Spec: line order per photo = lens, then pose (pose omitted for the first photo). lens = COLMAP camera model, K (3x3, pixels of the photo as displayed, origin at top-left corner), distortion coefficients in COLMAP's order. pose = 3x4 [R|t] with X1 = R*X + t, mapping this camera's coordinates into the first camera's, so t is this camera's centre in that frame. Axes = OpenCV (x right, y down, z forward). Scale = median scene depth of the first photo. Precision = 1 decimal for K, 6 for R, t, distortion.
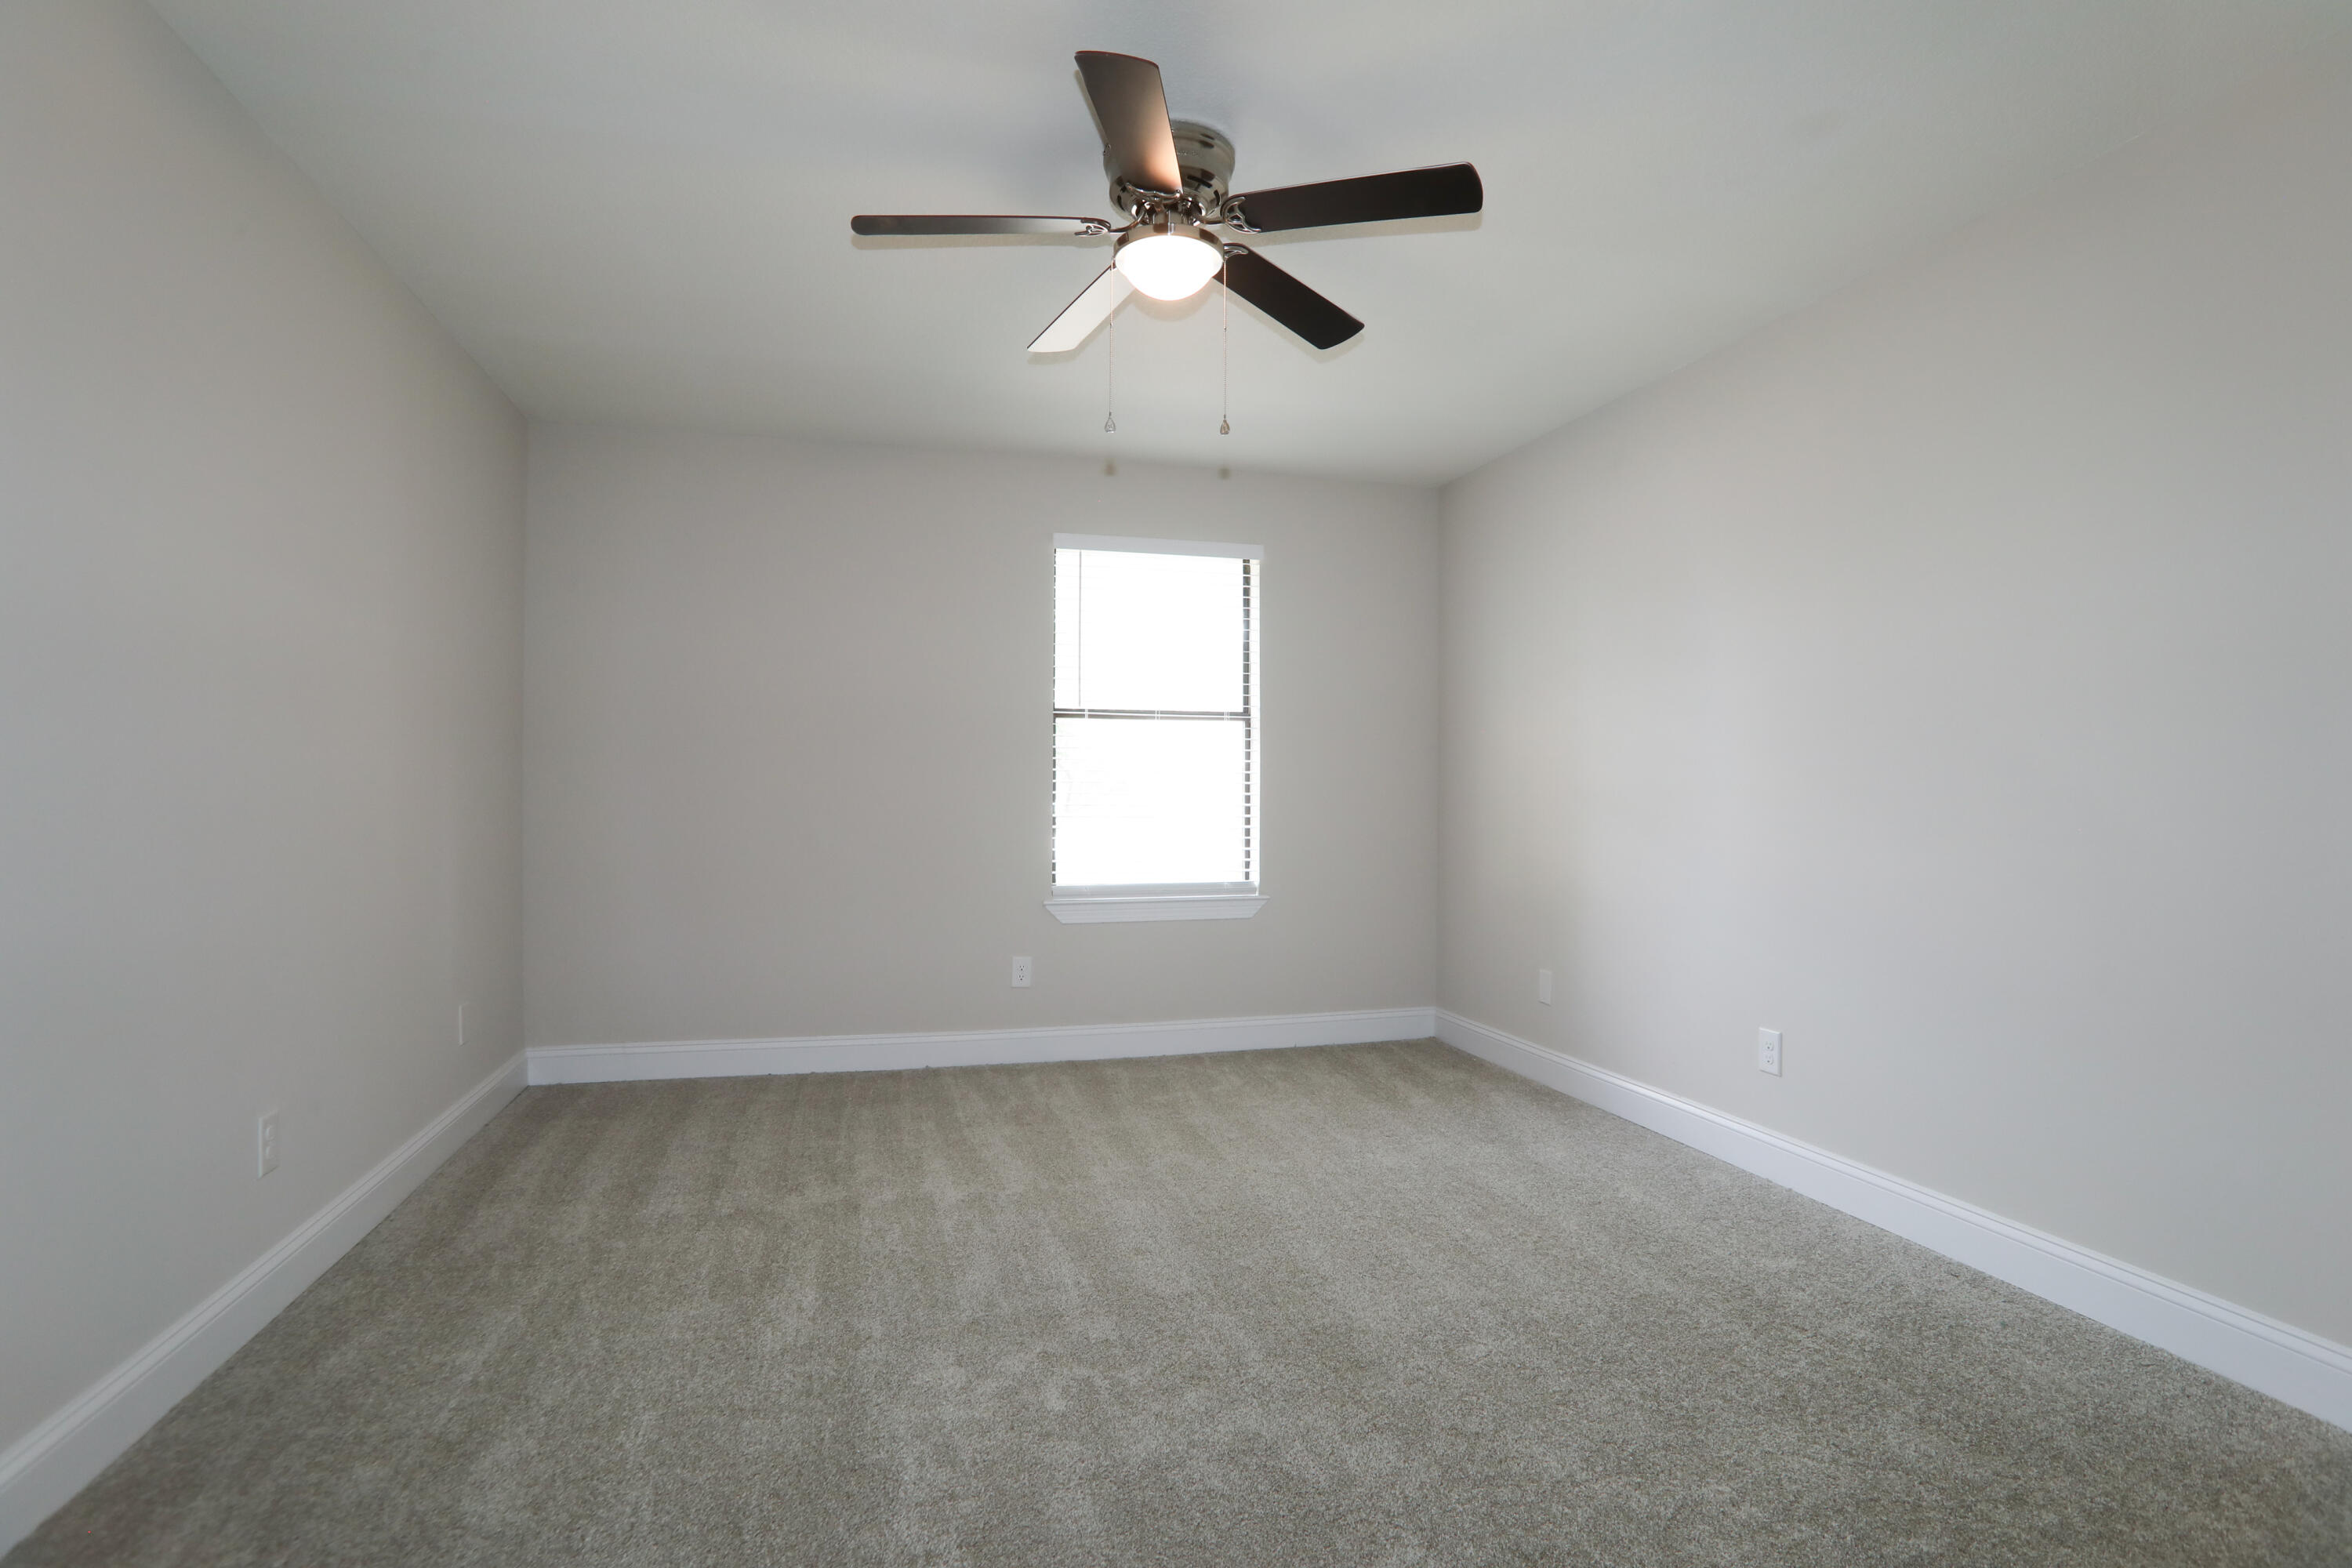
lens RADIAL K [[1154.5, 0, 1176.0], [0, 1154.5, 784.0], [0, 0, 1]] dist [0.002330, 0.000616]
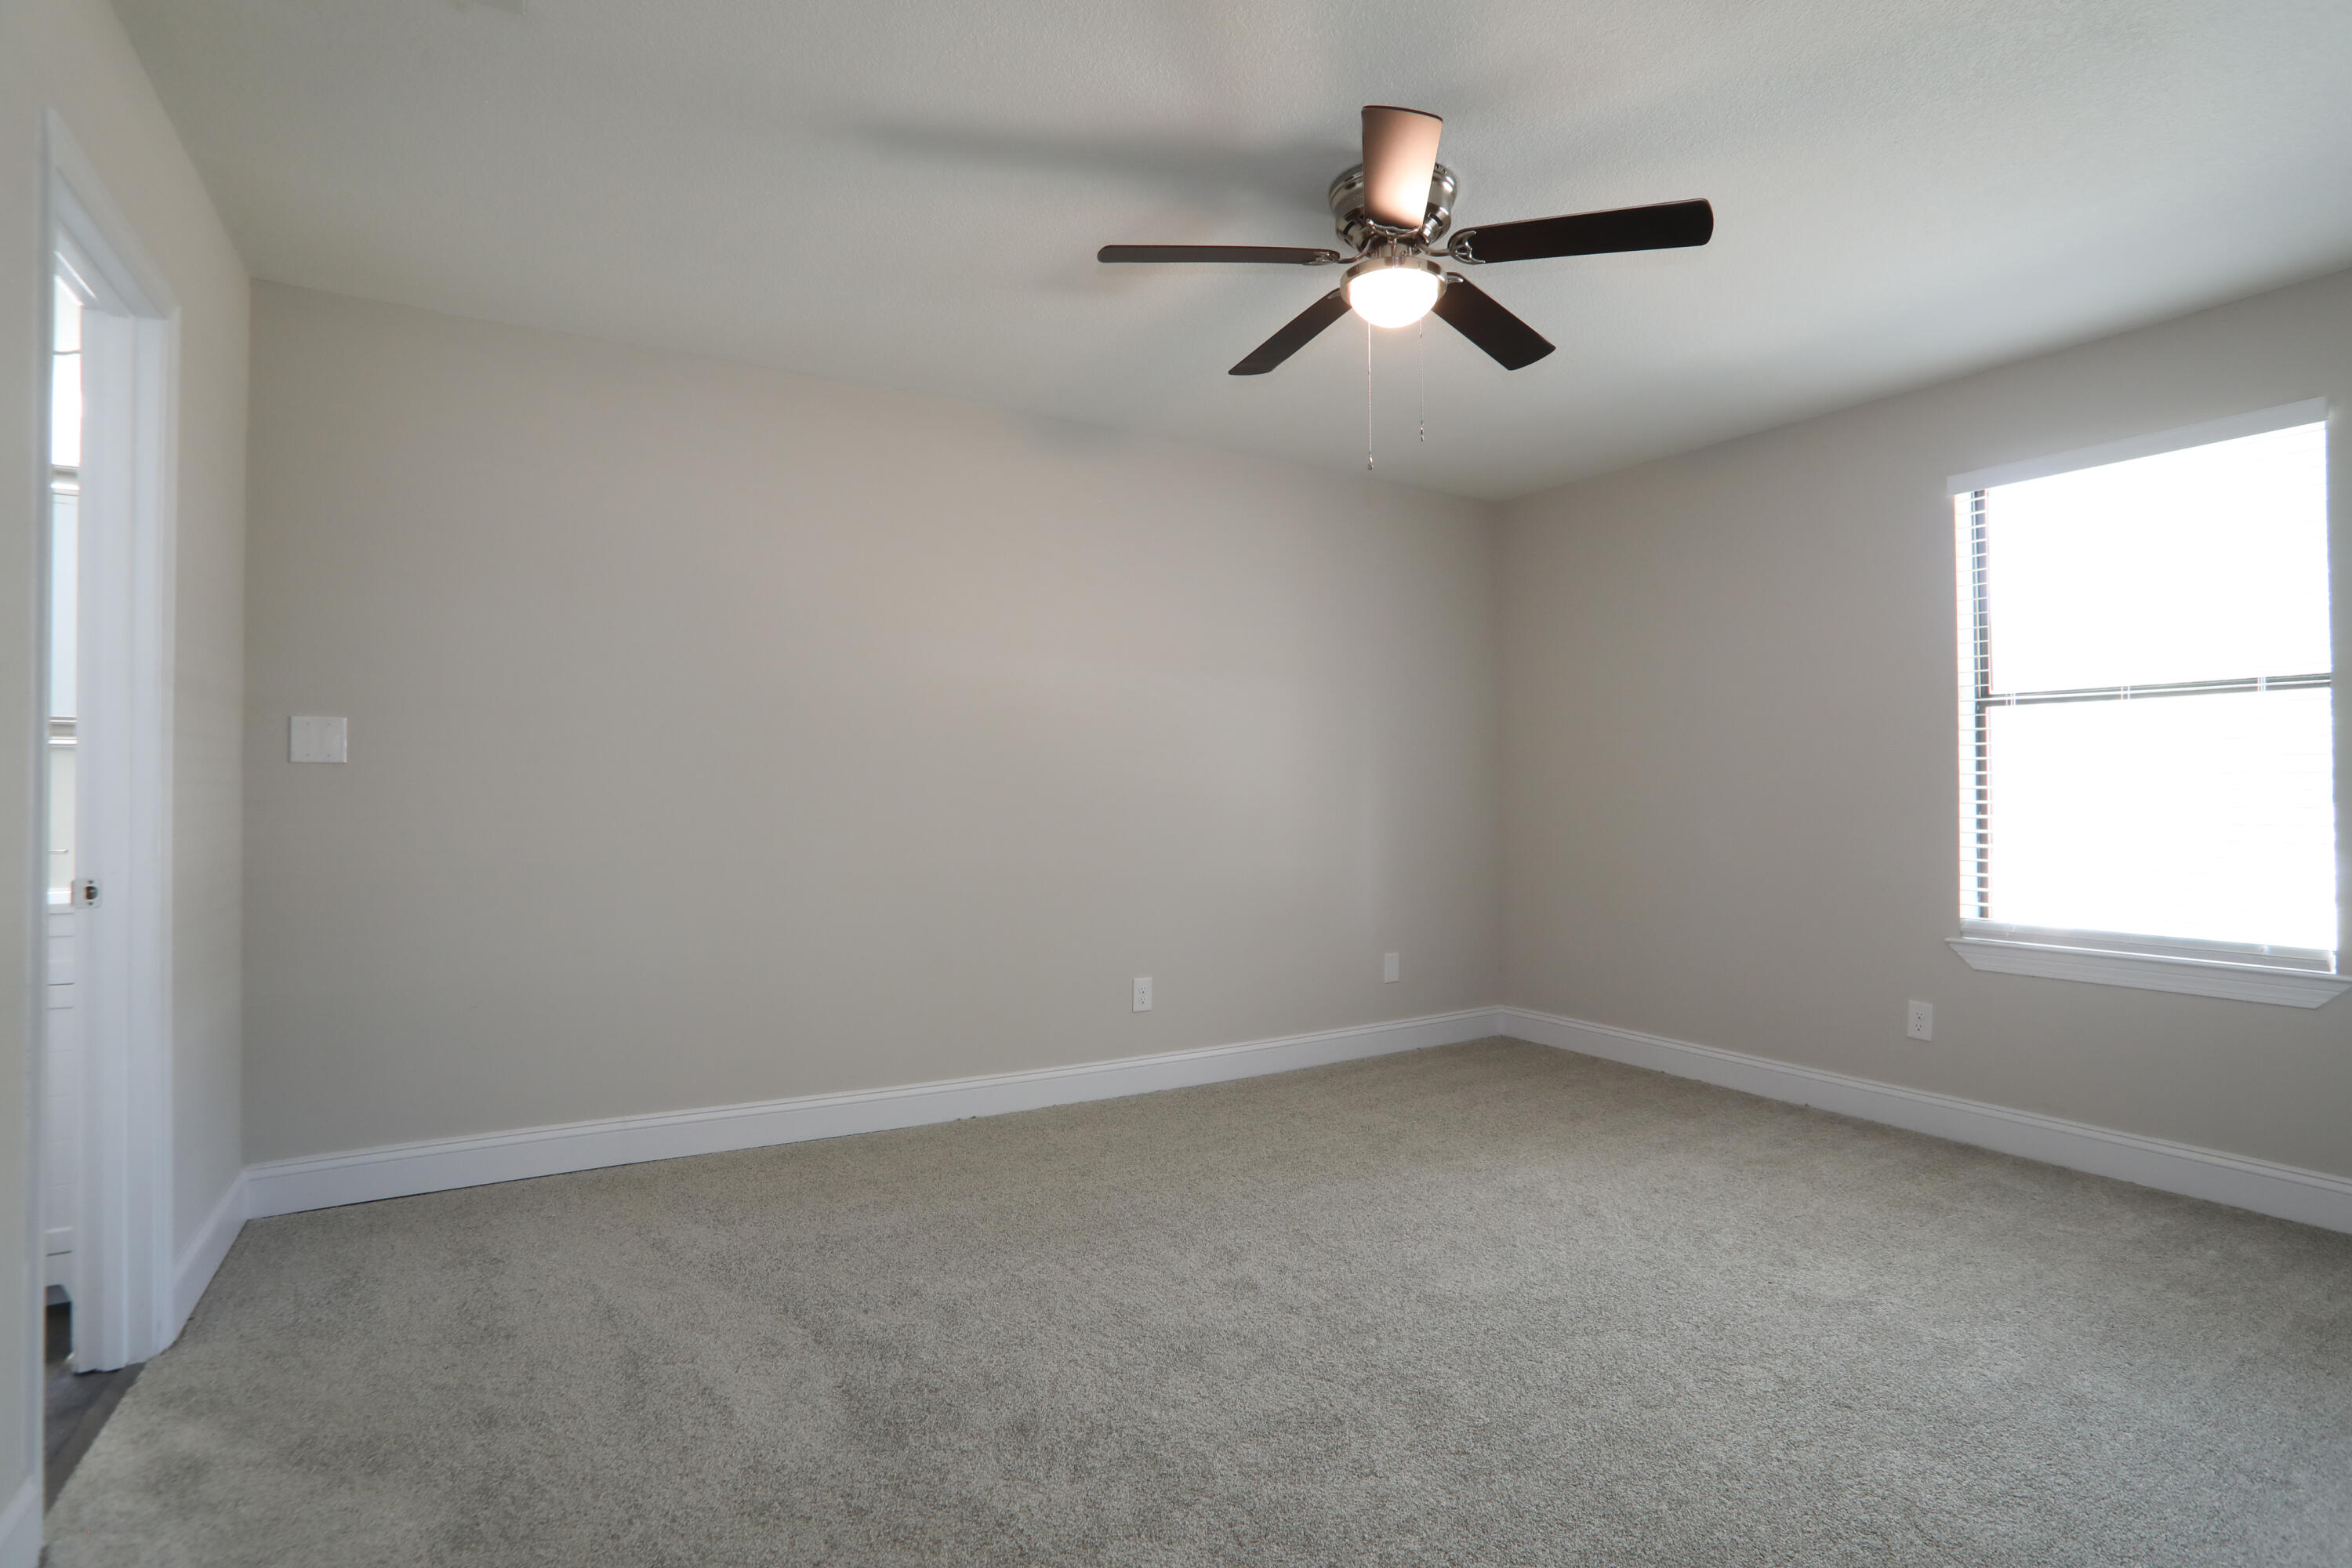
lens RADIAL K [[1154.5, 0, 1176.0], [0, 1154.5, 784.0], [0, 0, 1]] dist [0.002330, 0.000616]
pose [[0.298877, -0.008423, -0.954255, 0.493369], [0.012971, 0.999905, -0.004764, -0.008702], [0.954204, -0.010954, 0.298957, 0.251754]]
